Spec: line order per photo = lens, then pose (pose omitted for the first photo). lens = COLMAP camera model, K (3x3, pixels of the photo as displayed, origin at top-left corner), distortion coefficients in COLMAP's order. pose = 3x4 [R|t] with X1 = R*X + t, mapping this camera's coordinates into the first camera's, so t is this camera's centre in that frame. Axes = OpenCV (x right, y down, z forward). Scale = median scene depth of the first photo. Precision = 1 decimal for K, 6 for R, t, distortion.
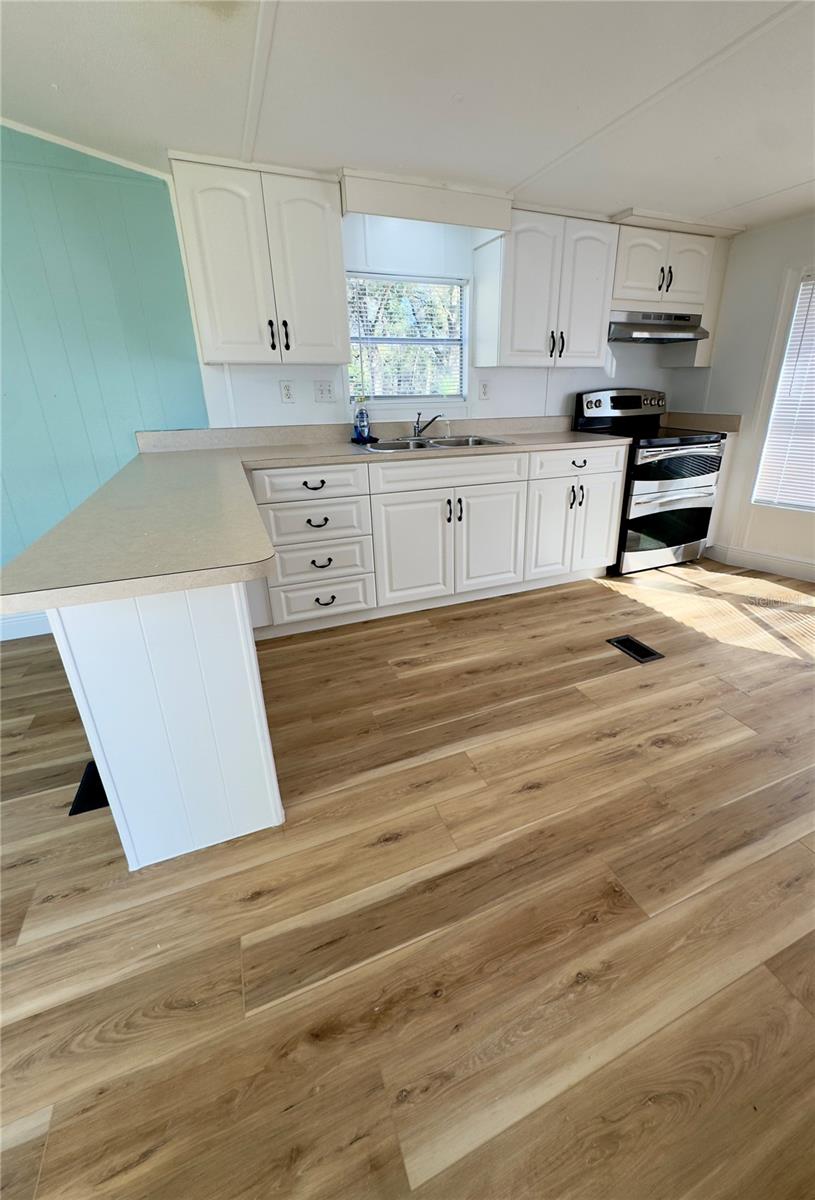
lens RADIAL K [[499.6, 0, 451.9], [0, 499.6, 578.4], [0, 0, 1]] dist [-0.001758, -0.000134]
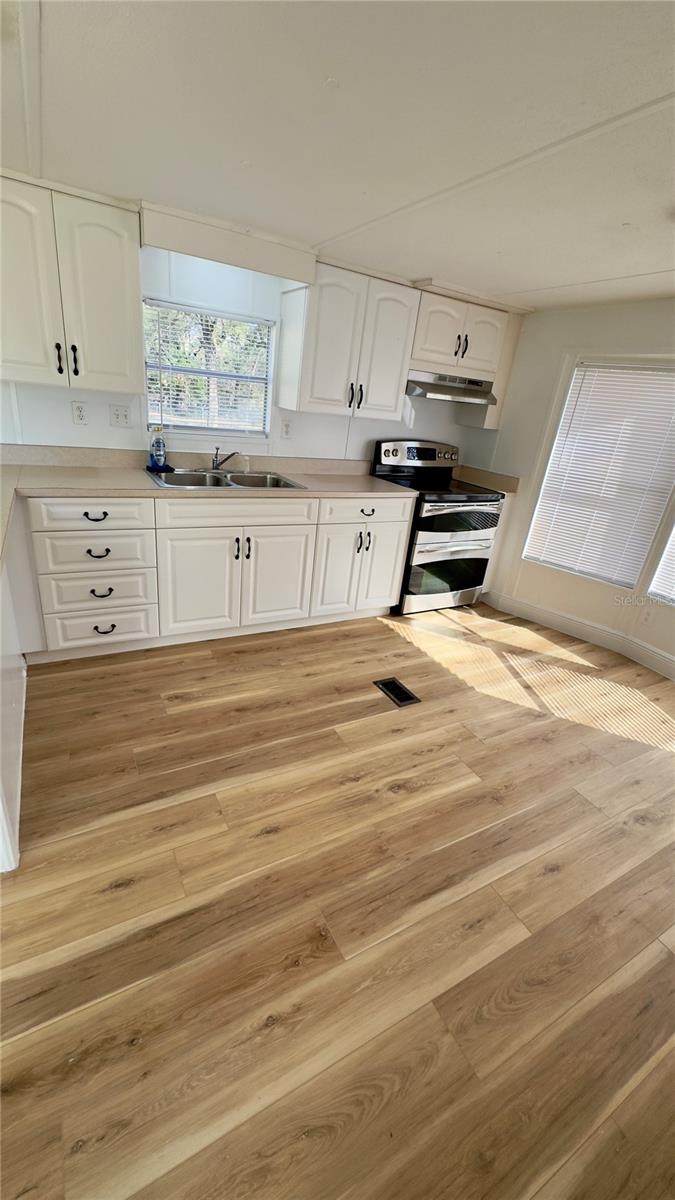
lens RADIAL K [[480.5, 0, 339.6], [0, 480.5, 601.8], [0, 0, 1]] dist [-0.001789, 0.000395]
pose [[0.989216, 0.069774, 0.128778, 0.107397], [-0.074609, 0.996663, 0.033105, -0.095244], [-0.126038, -0.042356, 0.991121, -0.024499]]
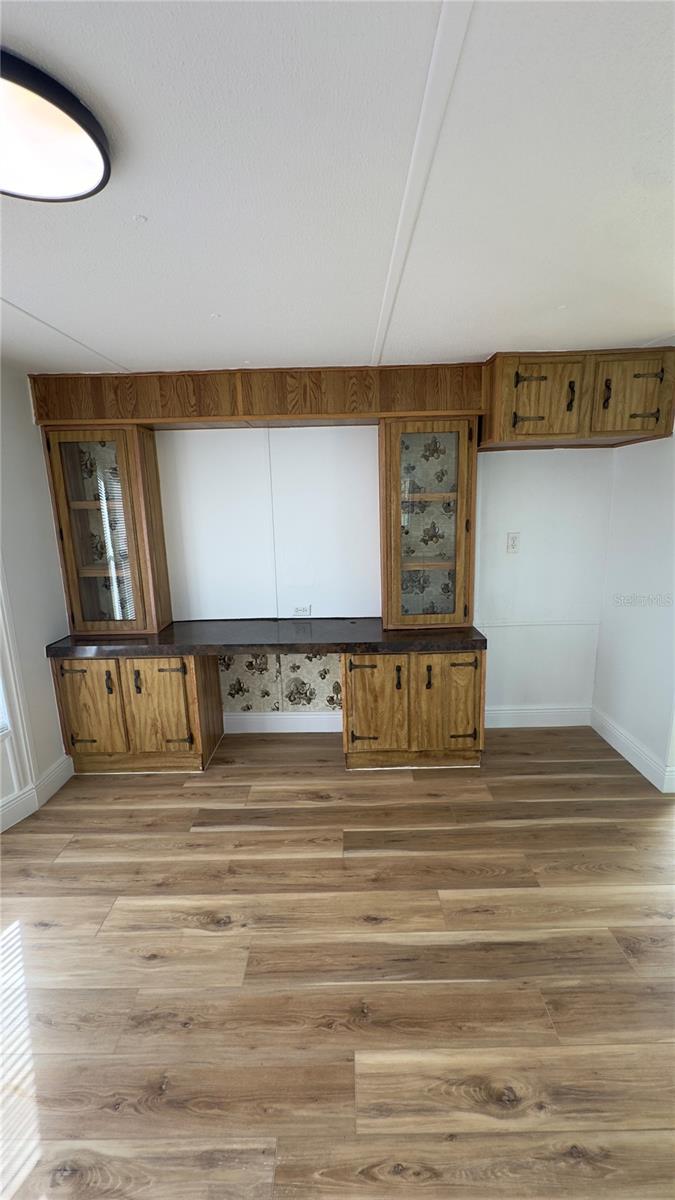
lens RADIAL K [[480.5, 0, 339.6], [0, 480.5, 601.8], [0, 0, 1]] dist [-0.001789, 0.000395]
pose [[-0.912180, -0.060941, 0.405232, 0.342901], [0.175346, 0.835734, 0.520387, -0.541119], [-0.370379, 0.545743, -0.751654, 1.038765]]
